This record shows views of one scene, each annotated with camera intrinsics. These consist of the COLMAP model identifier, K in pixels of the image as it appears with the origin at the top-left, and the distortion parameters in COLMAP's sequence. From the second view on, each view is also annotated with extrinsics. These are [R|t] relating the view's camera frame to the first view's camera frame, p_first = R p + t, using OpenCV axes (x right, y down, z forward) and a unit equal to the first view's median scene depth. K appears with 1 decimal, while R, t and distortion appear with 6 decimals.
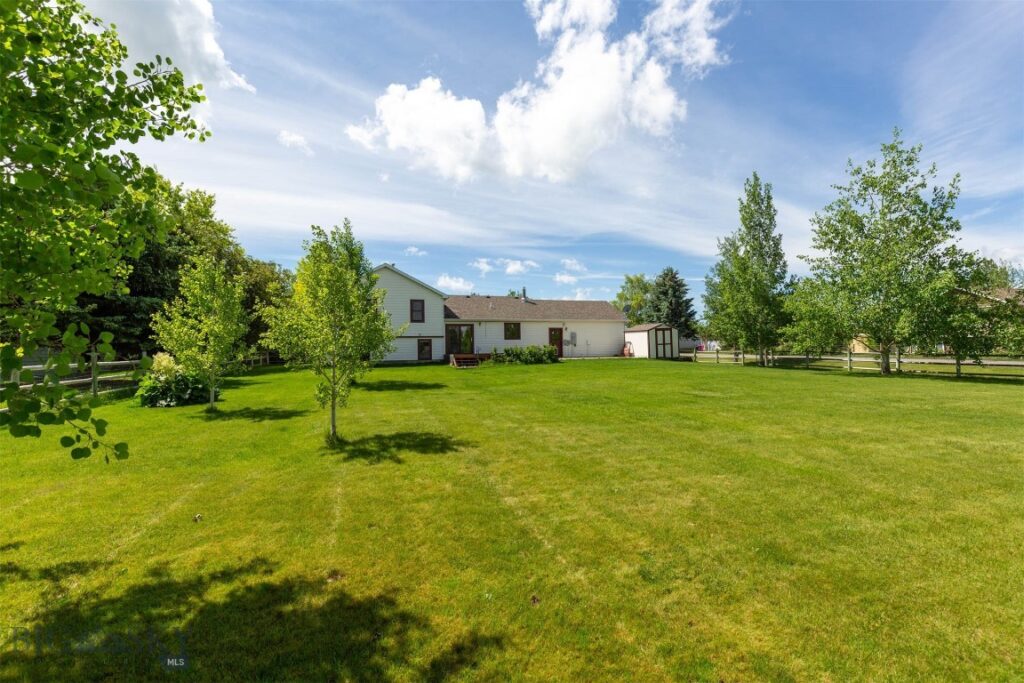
lens RADIAL K [[449.5, 0, 512.0], [0, 449.5, 341.5], [0, 0, 1]] dist [0.000558, 0.000065]
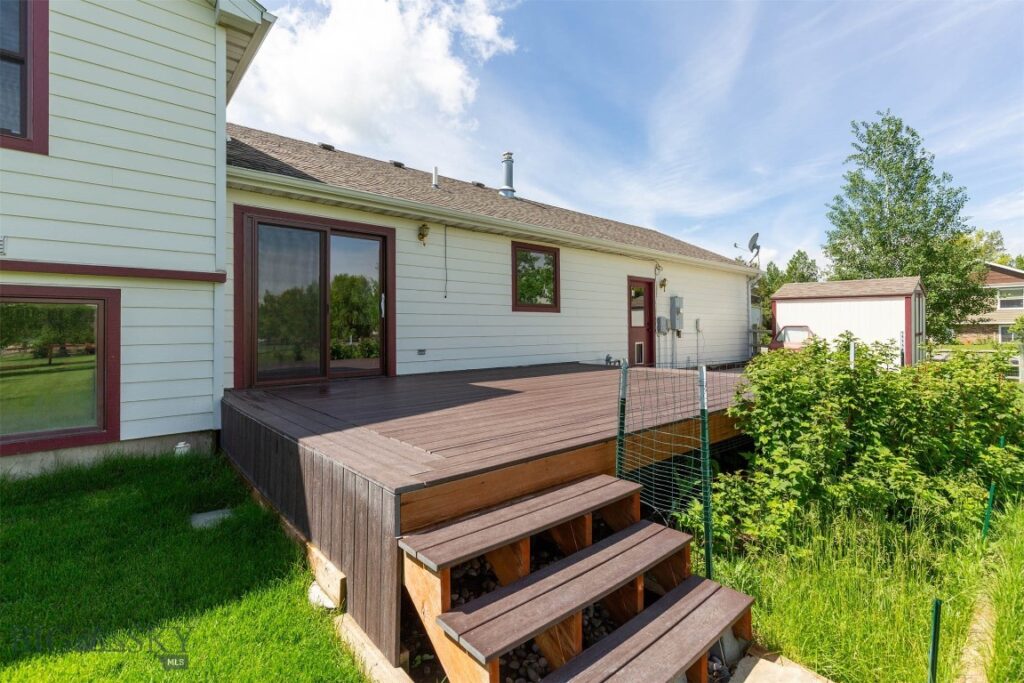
lens RADIAL K [[449.5, 0, 512.0], [0, 449.5, 341.5], [0, 0, 1]] dist [0.000558, 0.000065]
pose [[0.864394, -0.004338, 0.502797, -0.029348], [-0.001087, 0.999944, 0.010495, 0.002212], [-0.502814, -0.009618, 0.864341, 0.167297]]
